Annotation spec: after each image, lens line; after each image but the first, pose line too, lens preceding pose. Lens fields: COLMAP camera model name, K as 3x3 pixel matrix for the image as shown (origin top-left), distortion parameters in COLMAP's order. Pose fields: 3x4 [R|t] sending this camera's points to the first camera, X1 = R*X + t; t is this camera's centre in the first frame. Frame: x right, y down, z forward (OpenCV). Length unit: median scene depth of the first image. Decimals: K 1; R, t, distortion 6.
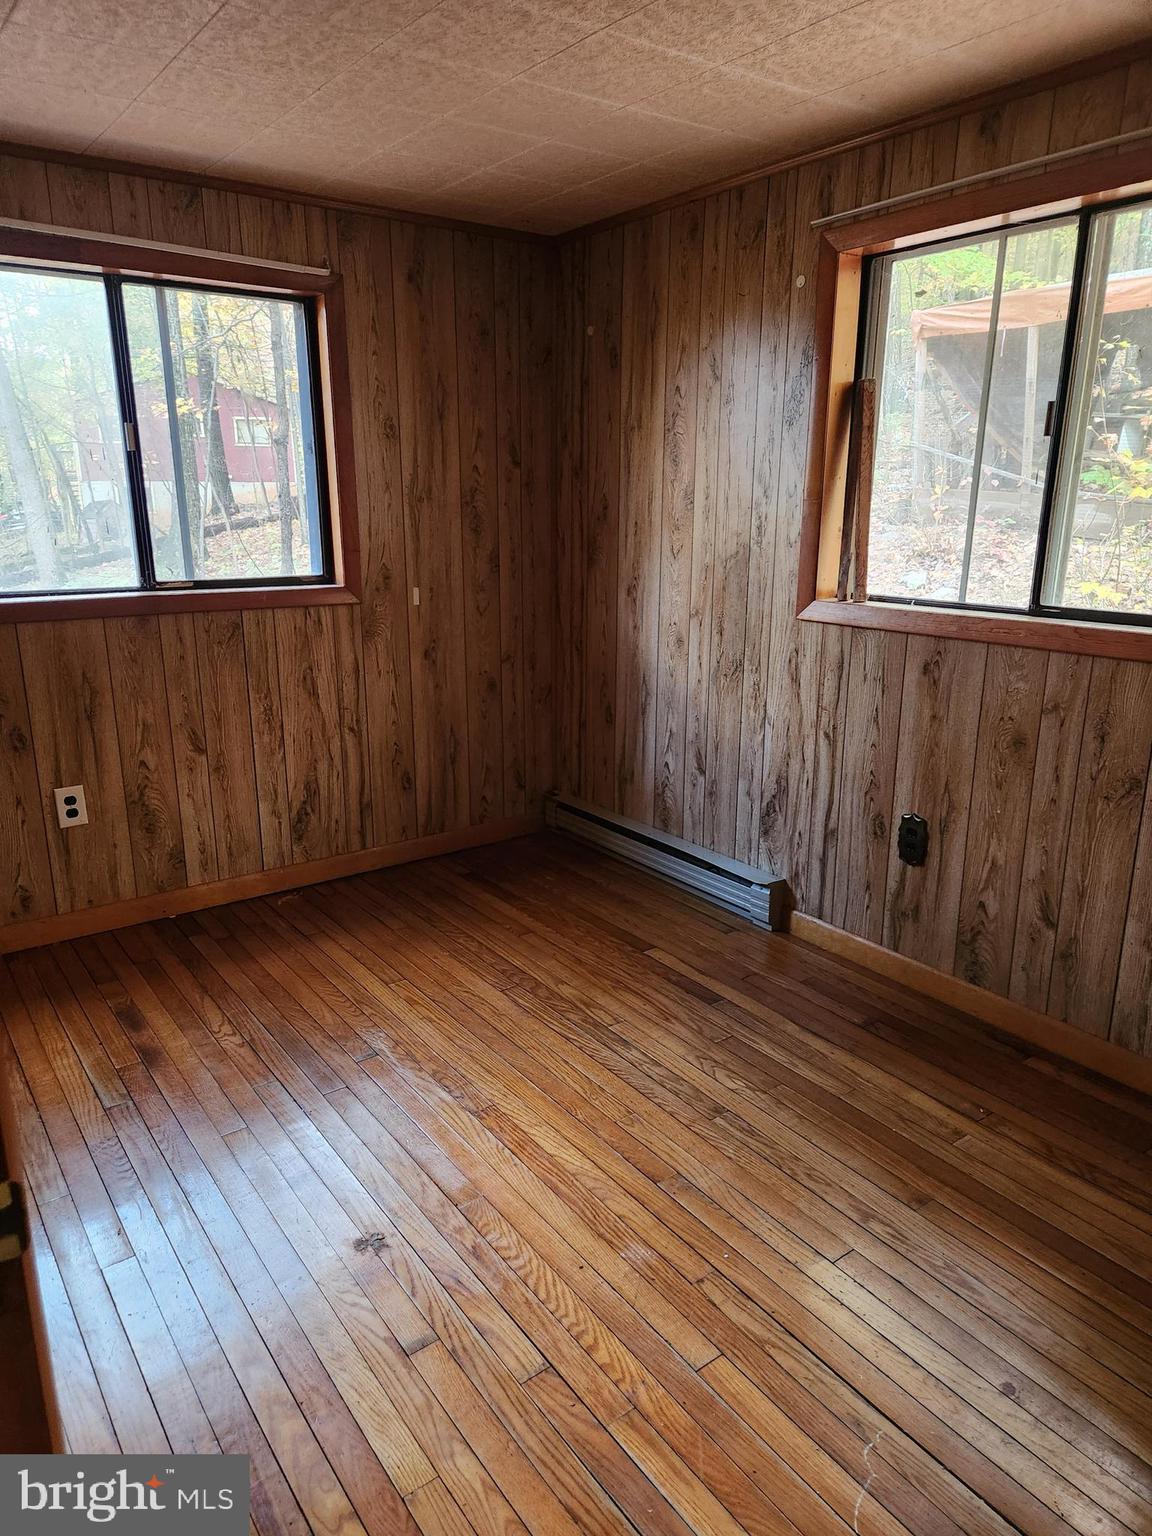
lens RADIAL K [[1026.0, 0, 573.0], [0, 1026.0, 770.5], [0, 0, 1]] dist [0.085547, -0.075965]
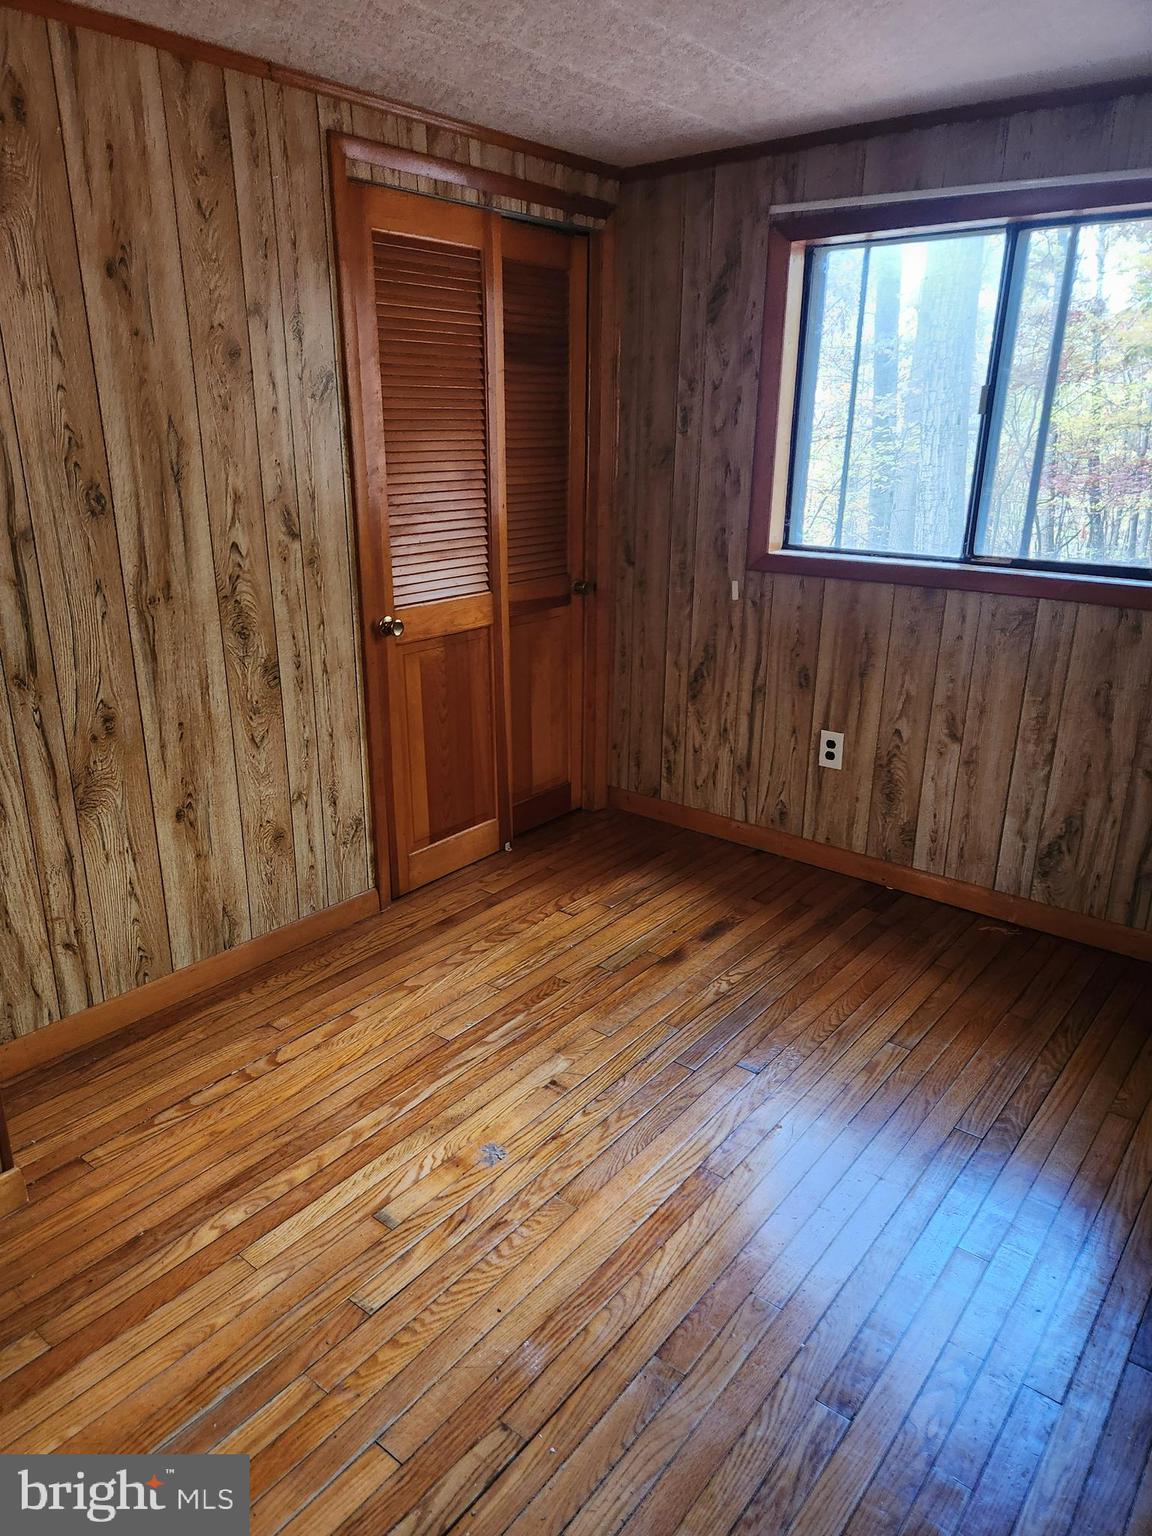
lens RADIAL K [[1026.0, 0, 573.0], [0, 1026.0, 770.5], [0, 0, 1]] dist [0.085547, -0.075965]
pose [[0.268667, 0.310300, -0.911884, 0.452935], [-0.266322, 0.933716, 0.239263, -0.136365], [0.925684, 0.178572, 0.333498, 0.408820]]
